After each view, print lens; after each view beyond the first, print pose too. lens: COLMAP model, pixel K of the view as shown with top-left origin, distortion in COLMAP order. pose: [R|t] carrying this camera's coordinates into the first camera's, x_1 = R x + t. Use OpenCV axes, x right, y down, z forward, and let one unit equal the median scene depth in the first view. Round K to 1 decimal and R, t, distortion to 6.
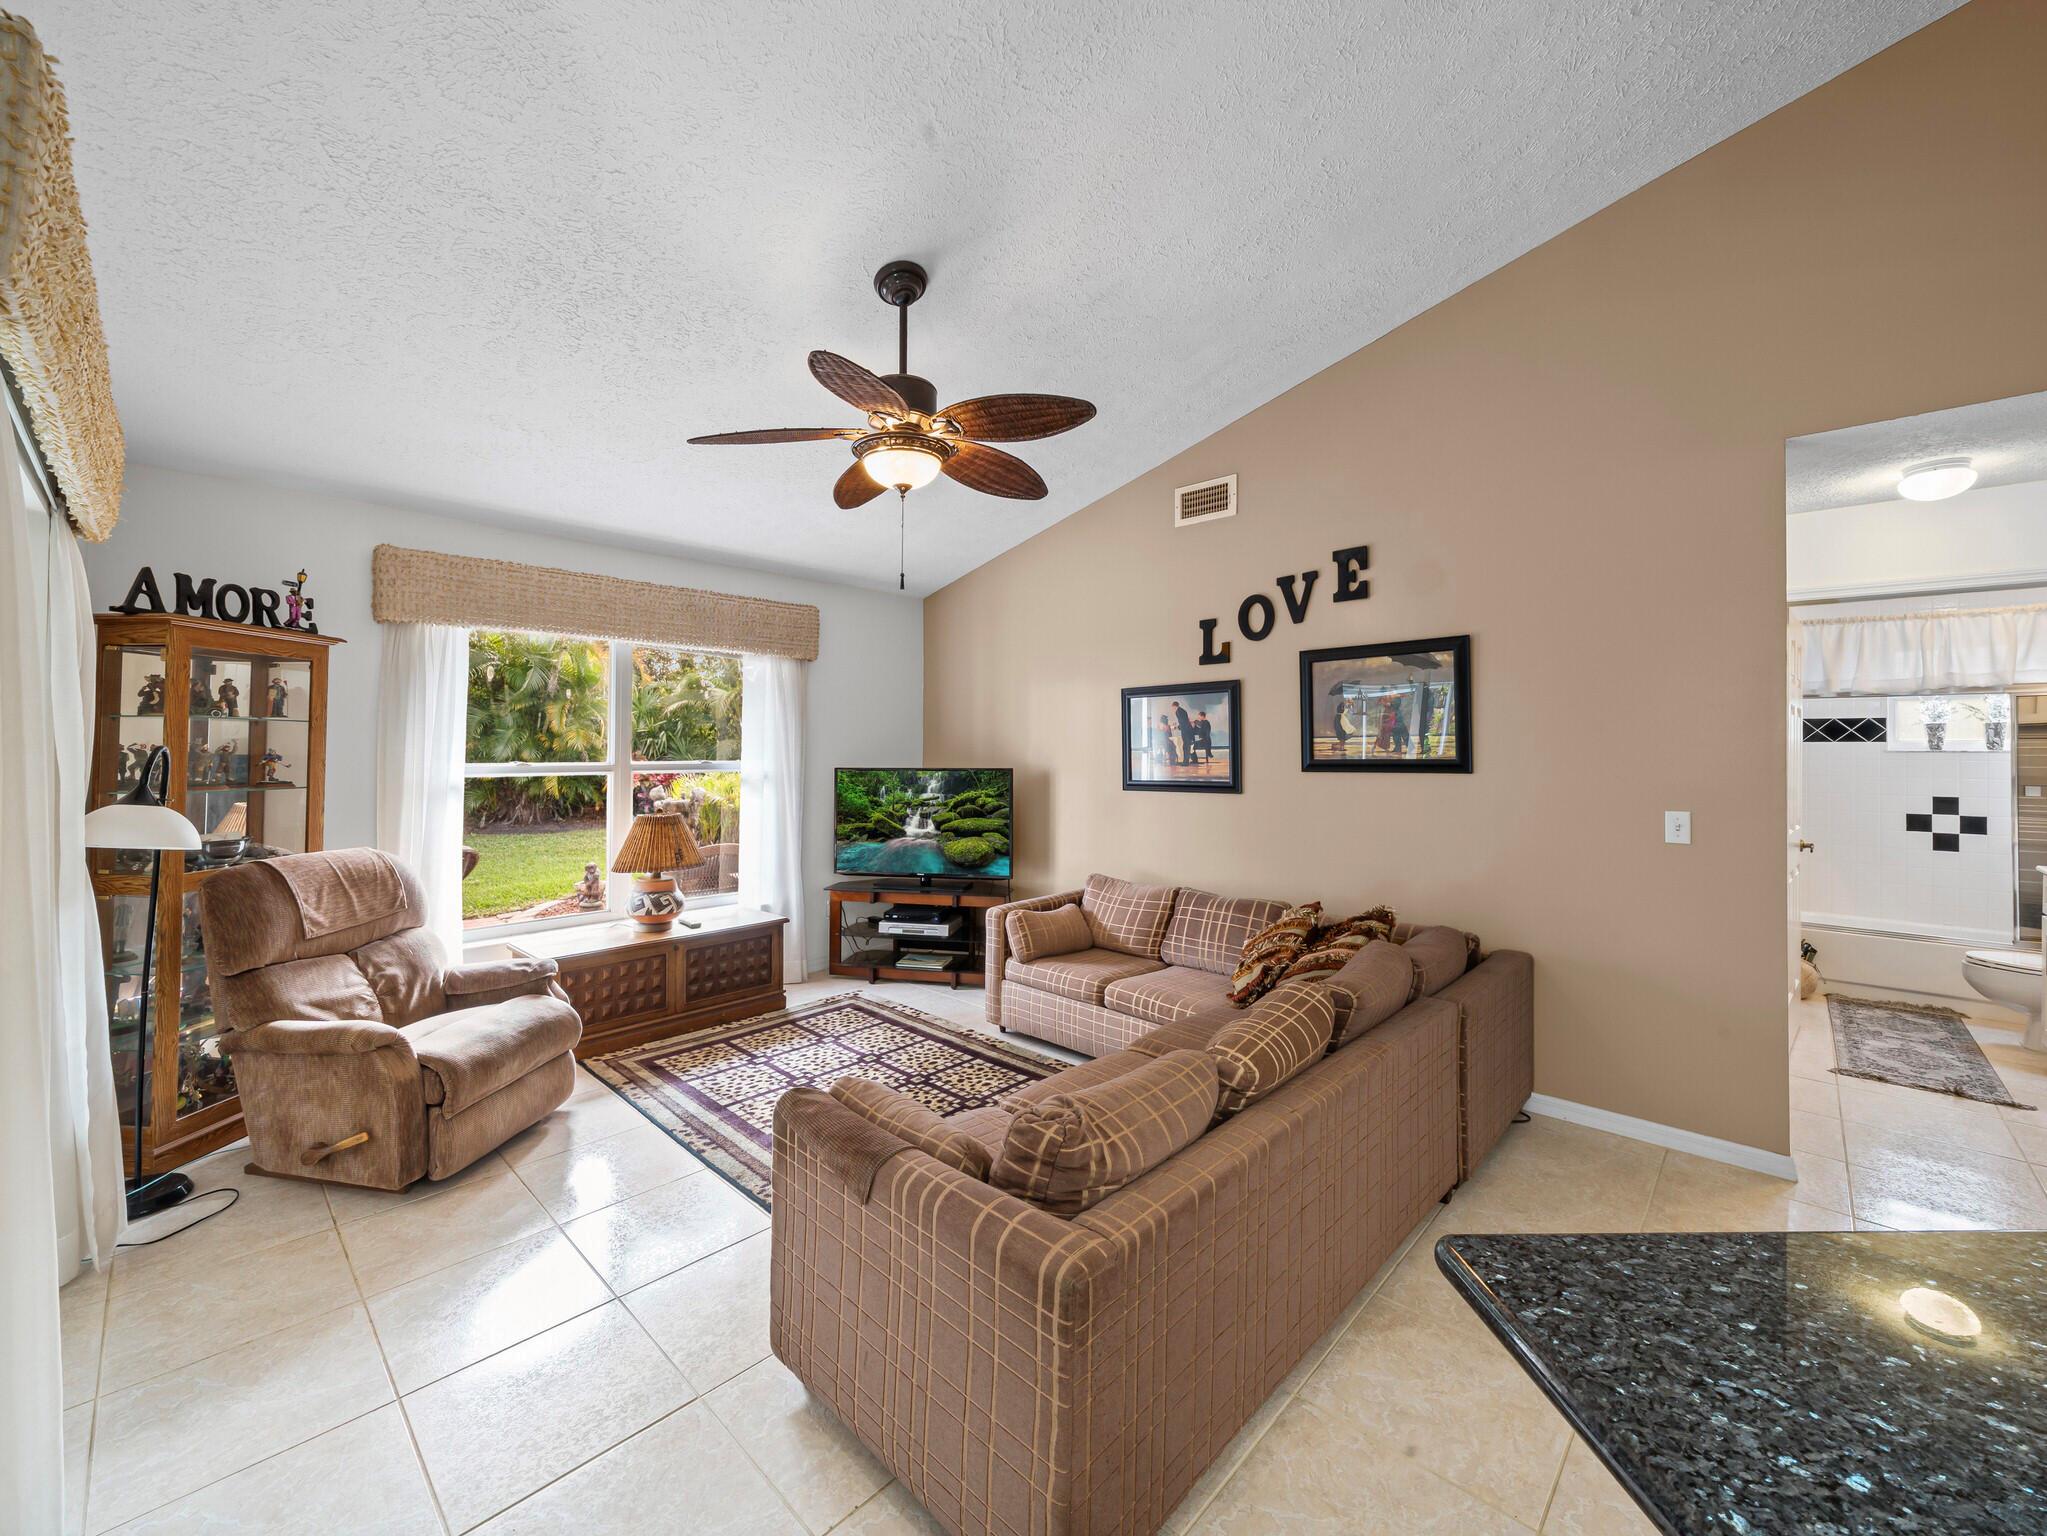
lens RADIAL K [[837.4, 0, 999.2], [0, 837.4, 746.8], [0, 0, 1]] dist [-0.007943, 0.000079]
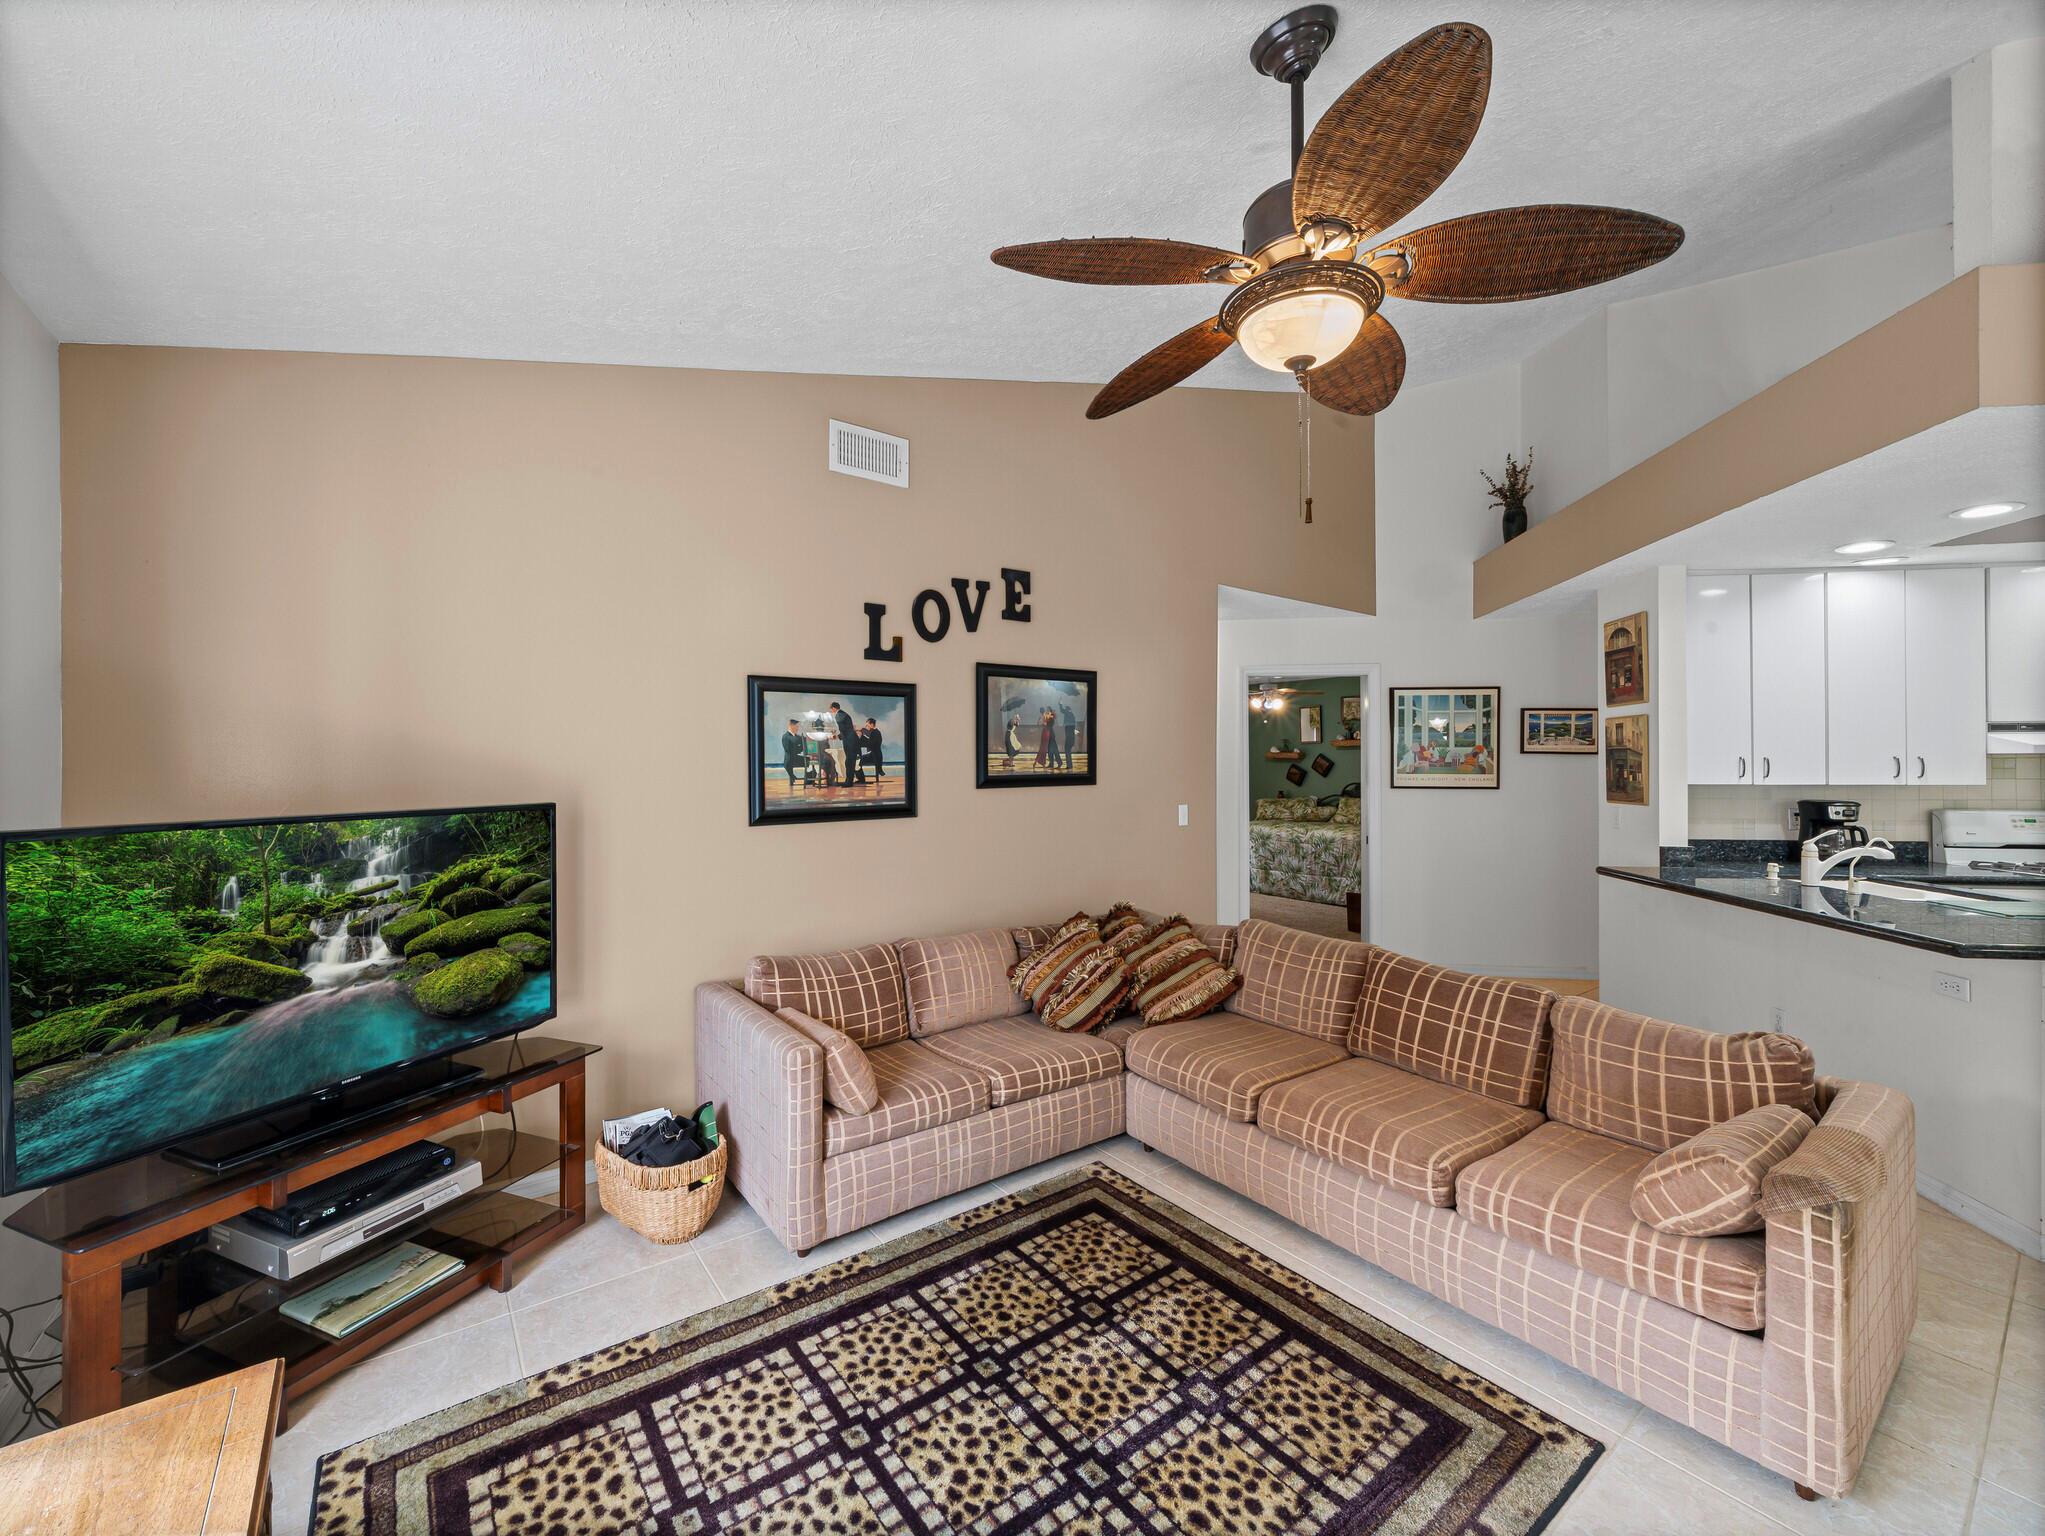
lens RADIAL K [[832.4, 0, 1022.5], [0, 832.4, 768.0], [0, 0, 1]] dist [0.000236, 0.000055]
pose [[0.145471, -0.003786, 0.989355, -0.544929], [-0.003864, 0.999983, 0.004395, 0.001565], [-0.989355, -0.004462, 0.145453, 0.774365]]
